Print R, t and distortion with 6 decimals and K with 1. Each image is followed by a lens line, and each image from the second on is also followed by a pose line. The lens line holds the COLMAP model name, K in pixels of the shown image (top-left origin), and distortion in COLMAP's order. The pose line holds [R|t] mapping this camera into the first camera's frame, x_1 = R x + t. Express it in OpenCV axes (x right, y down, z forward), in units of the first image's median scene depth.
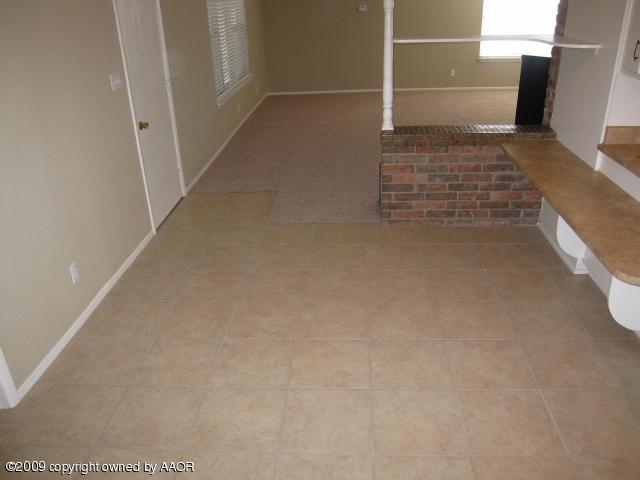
lens RADIAL K [[536.6, 0, 323.0], [0, 536.6, 236.5], [0, 0, 1]] dist [-0.069410, 0.021565]
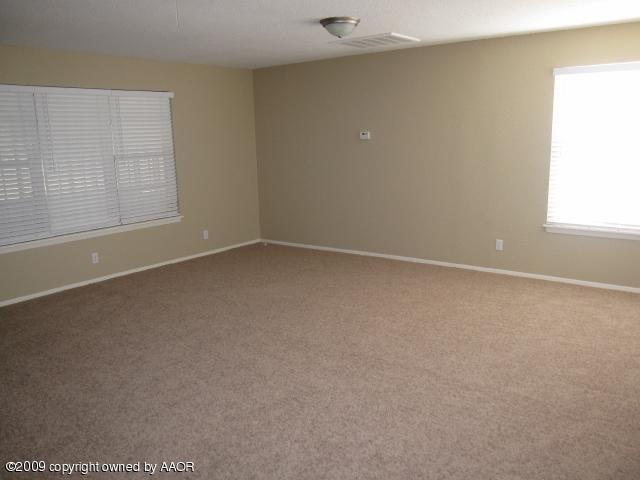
lens RADIAL K [[536.6, 0, 320.8], [0, 536.6, 240.9], [0, 0, 1]] dist [-0.069410, 0.021565]
pose [[0.833242, 0.124511, -0.538706, 0.924870], [-0.244056, 0.957085, -0.156282, -0.413844], [0.496129, 0.261695, 0.827872, 1.011452]]
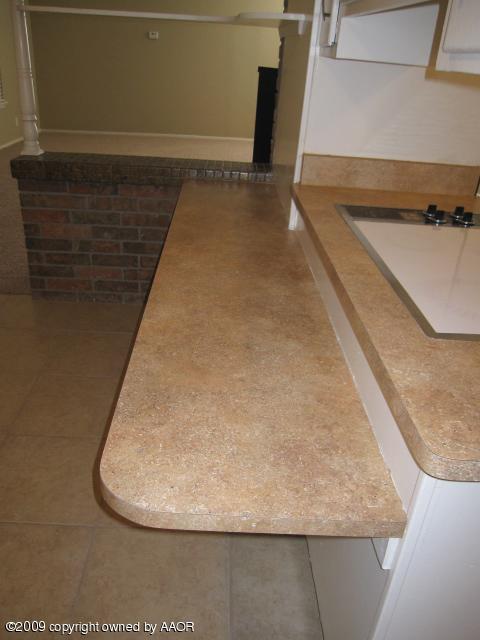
lens RADIAL K [[536.6, 0, 239.8], [0, 536.6, 322.1], [0, 0, 1]] dist [-0.069410, 0.021565]
pose [[0.992386, 0.045833, 0.114323, 0.307710], [-0.050428, 0.998019, 0.037628, -0.030689], [-0.112372, -0.043106, 0.992731, 0.308540]]
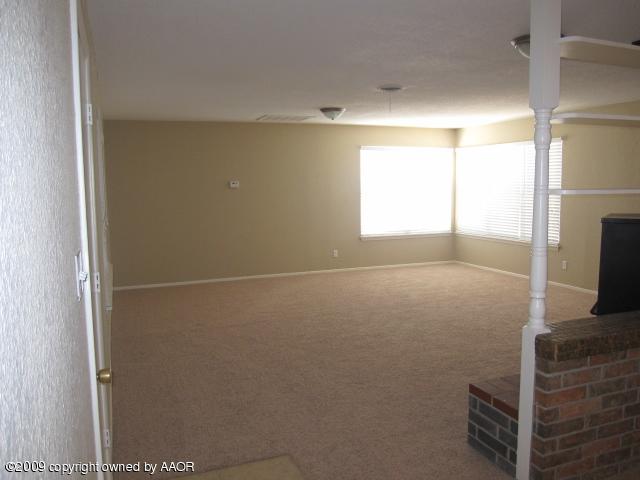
lens RADIAL K [[536.6, 0, 320.3], [0, 536.6, 238.2], [0, 0, 1]] dist [-0.069410, 0.021565]
pose [[0.912227, -0.021605, 0.409115, -0.345866], [0.156413, 0.941331, -0.299050, -0.158023], [-0.378652, 0.336793, 0.862087, 0.531538]]
